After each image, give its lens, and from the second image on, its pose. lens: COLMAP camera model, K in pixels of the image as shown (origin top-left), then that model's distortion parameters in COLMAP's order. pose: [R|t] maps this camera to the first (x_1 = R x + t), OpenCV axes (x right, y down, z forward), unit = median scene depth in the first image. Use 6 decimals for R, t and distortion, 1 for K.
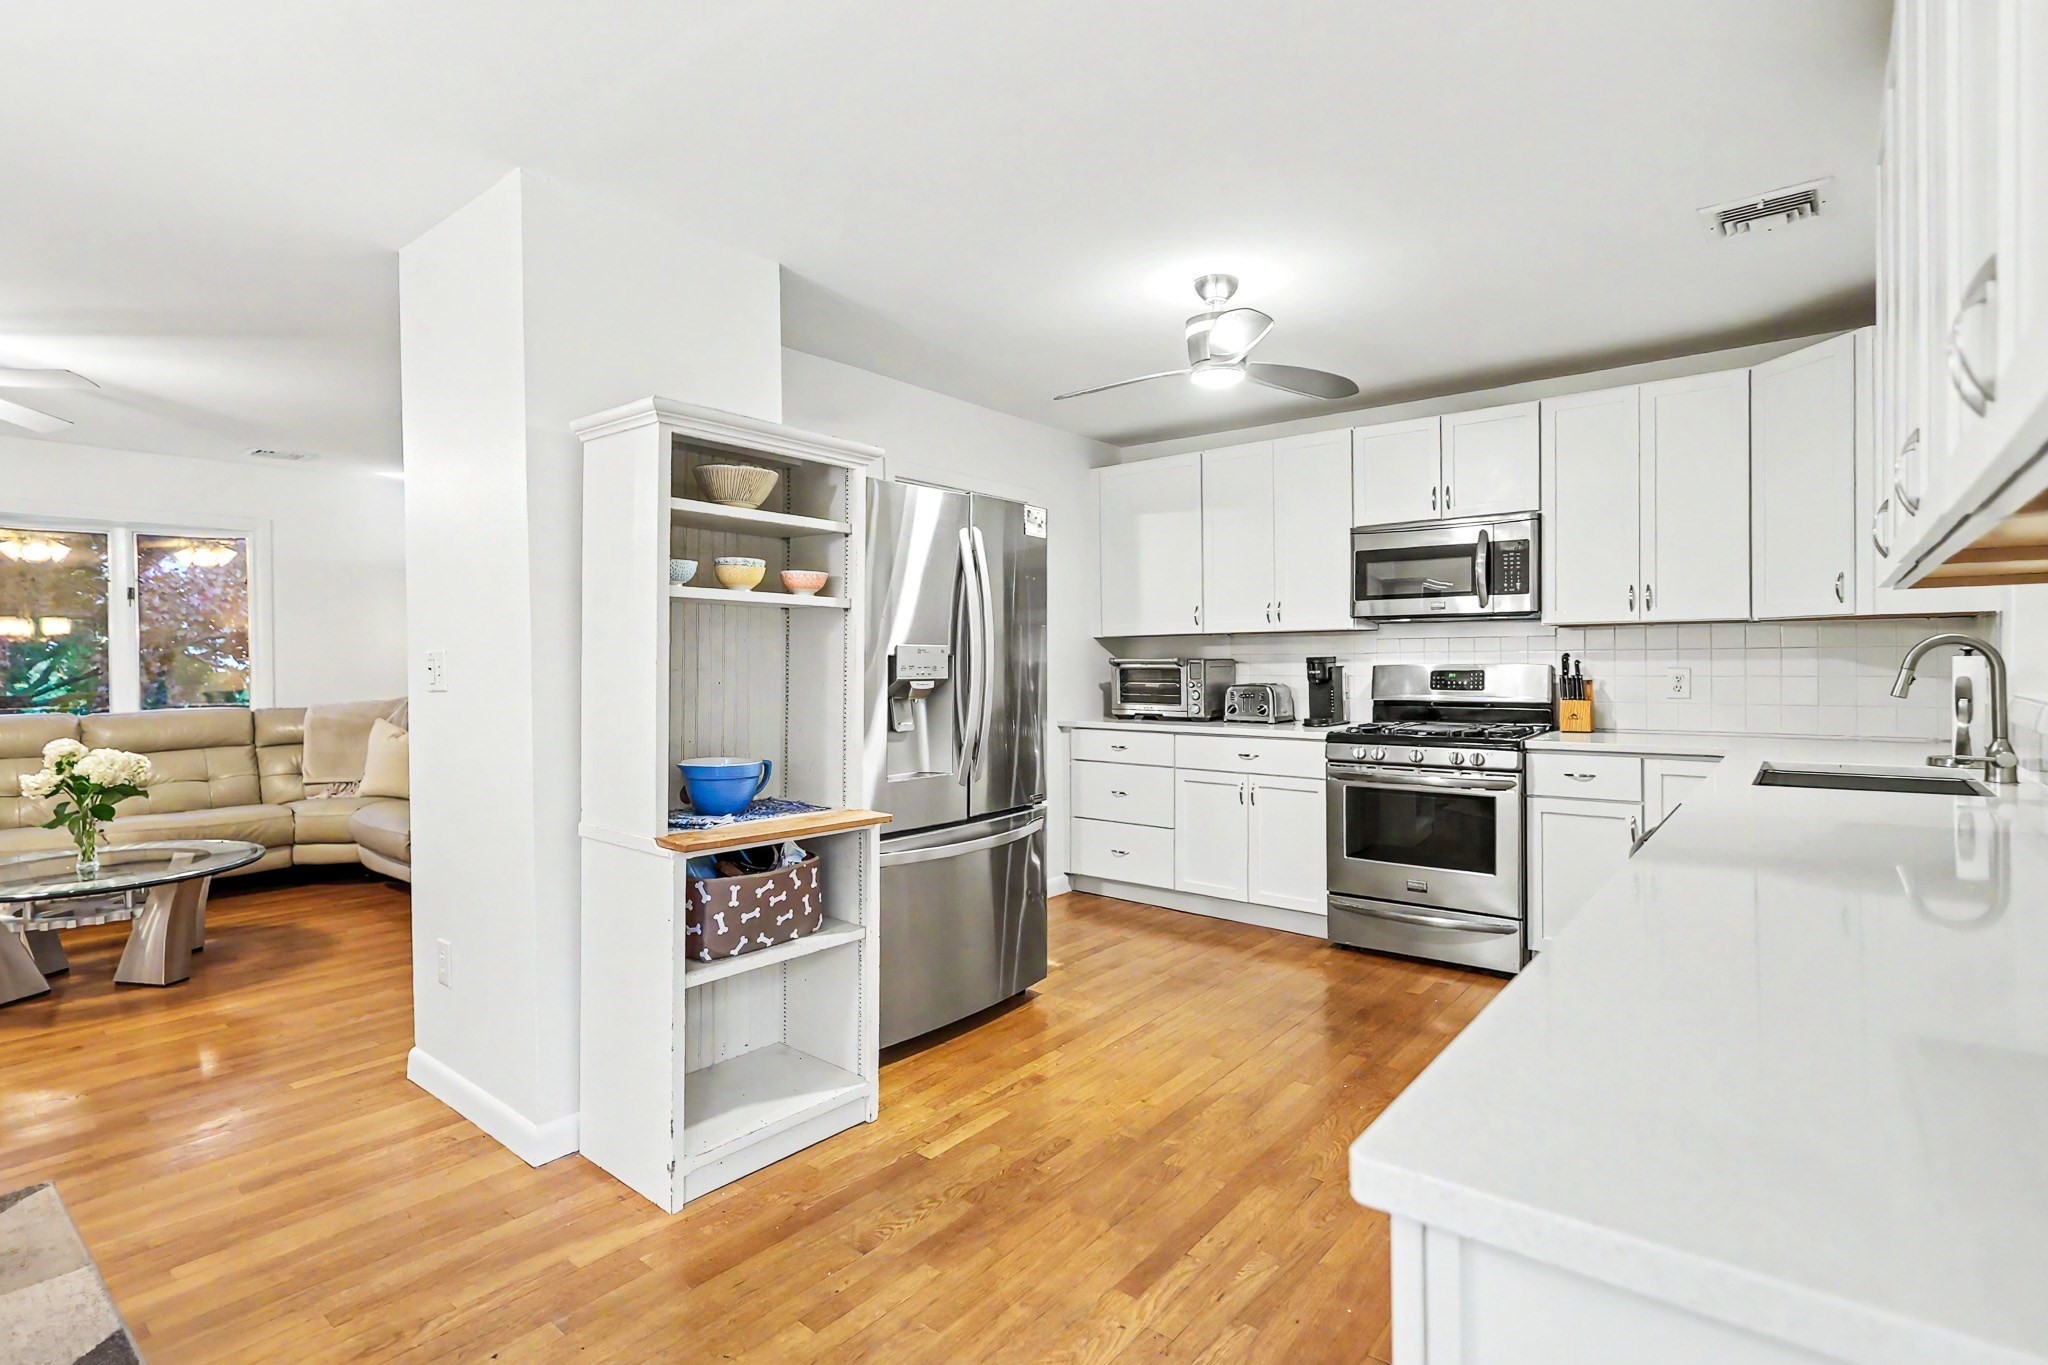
lens RADIAL K [[987.5, 0, 1025.9], [0, 987.5, 670.9], [0, 0, 1]] dist [-0.005602, 0.001889]
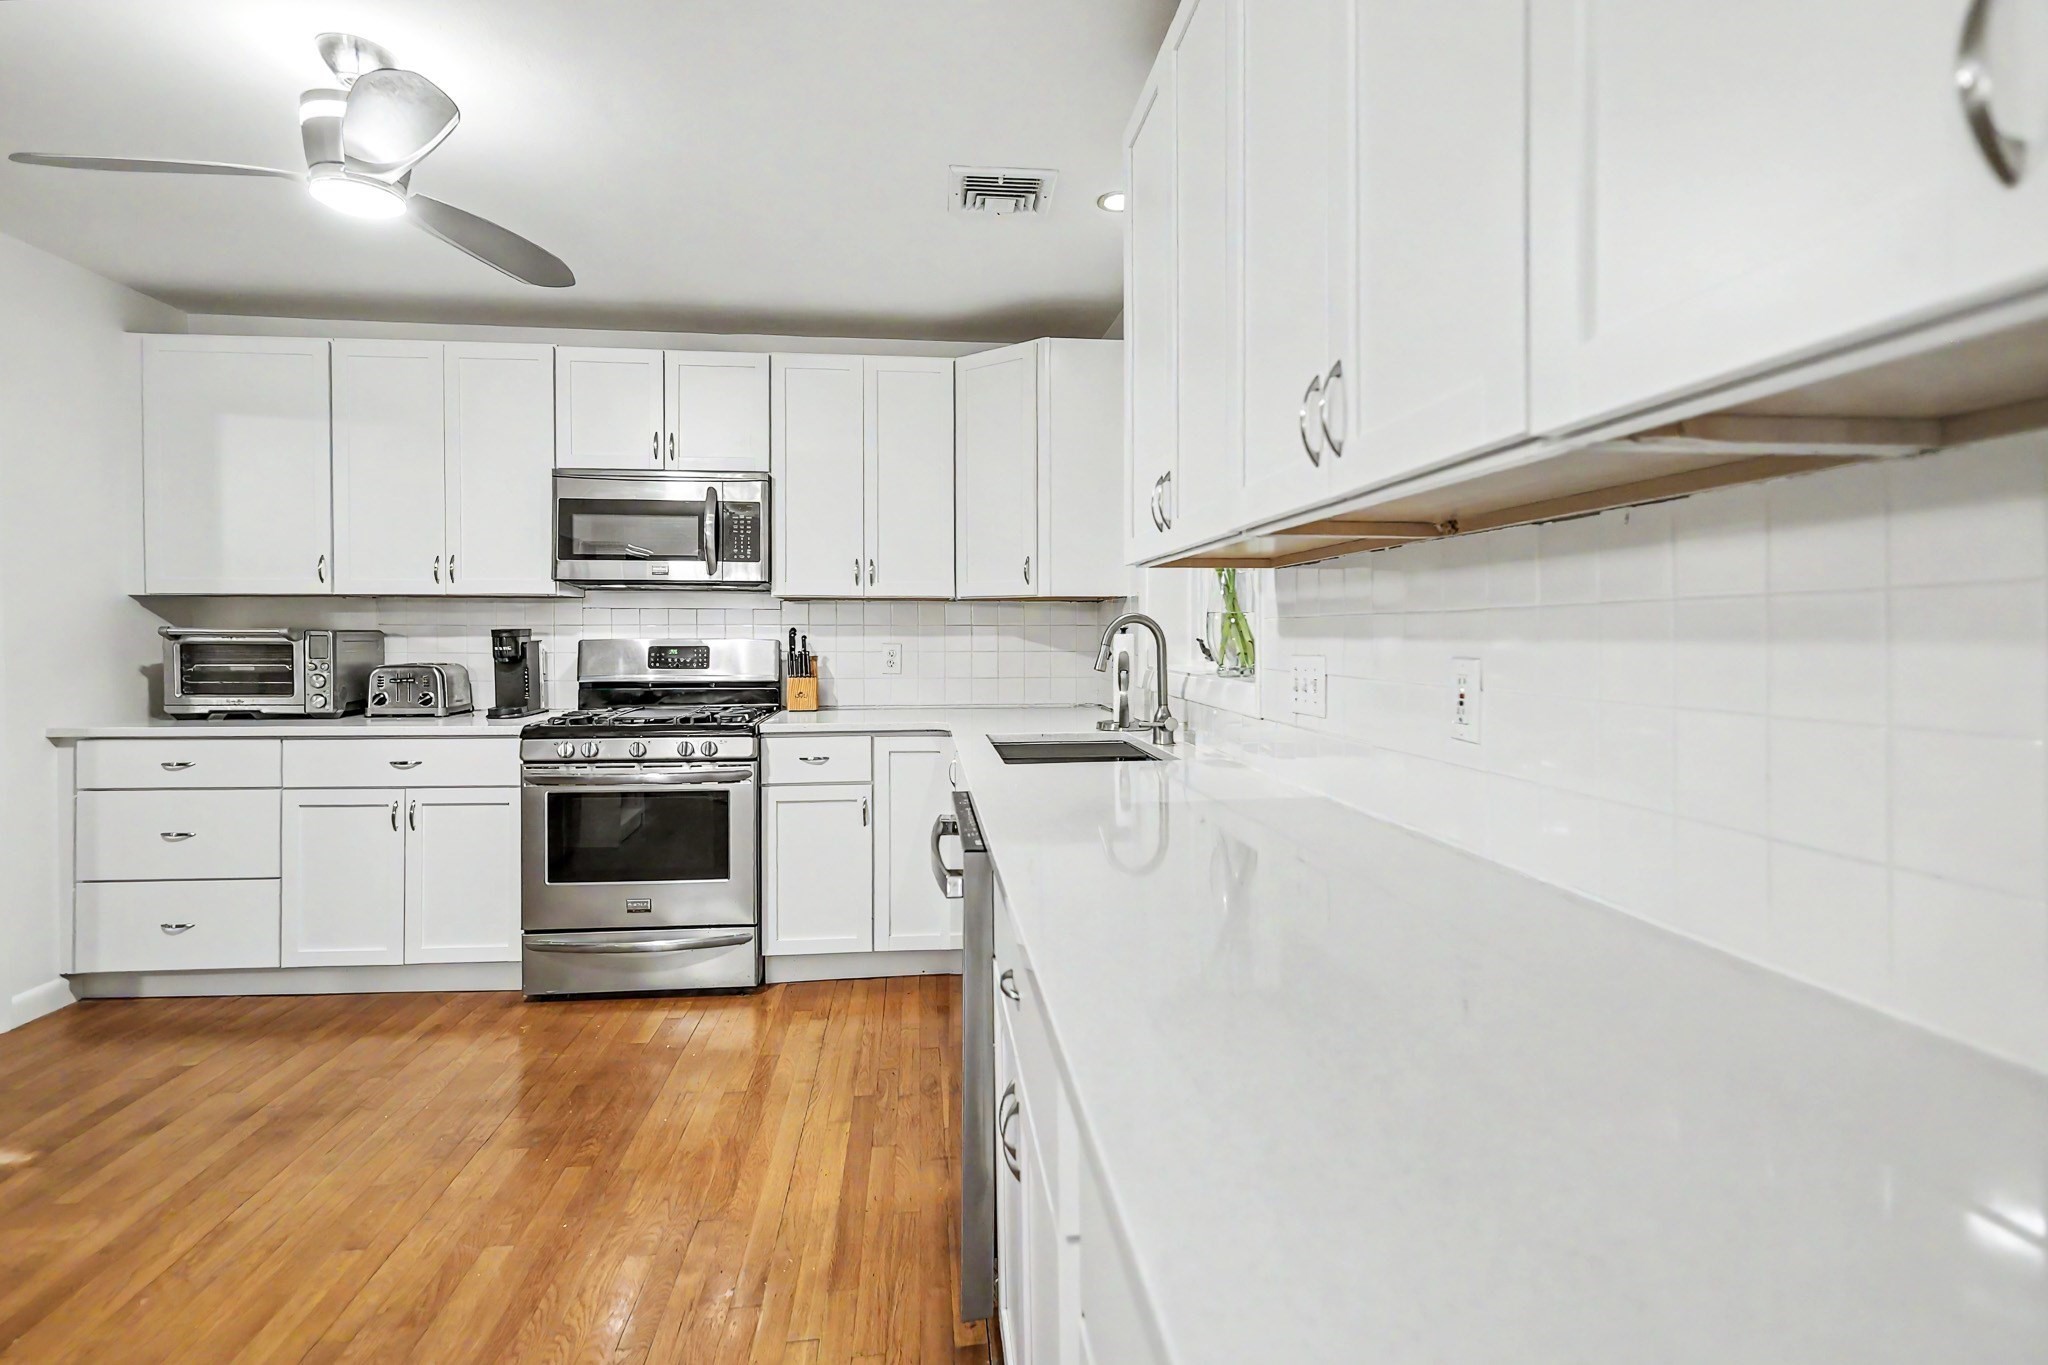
lens RADIAL K [[987.5, 0, 1018.8], [0, 987.5, 639.1], [0, 0, 1]] dist [-0.005602, 0.001889]
pose [[0.708450, 0.004515, 0.705747, 0.035386], [0.000292, 0.999978, -0.006691, -0.000747], [-0.705761, 0.004946, 0.708432, 0.180907]]
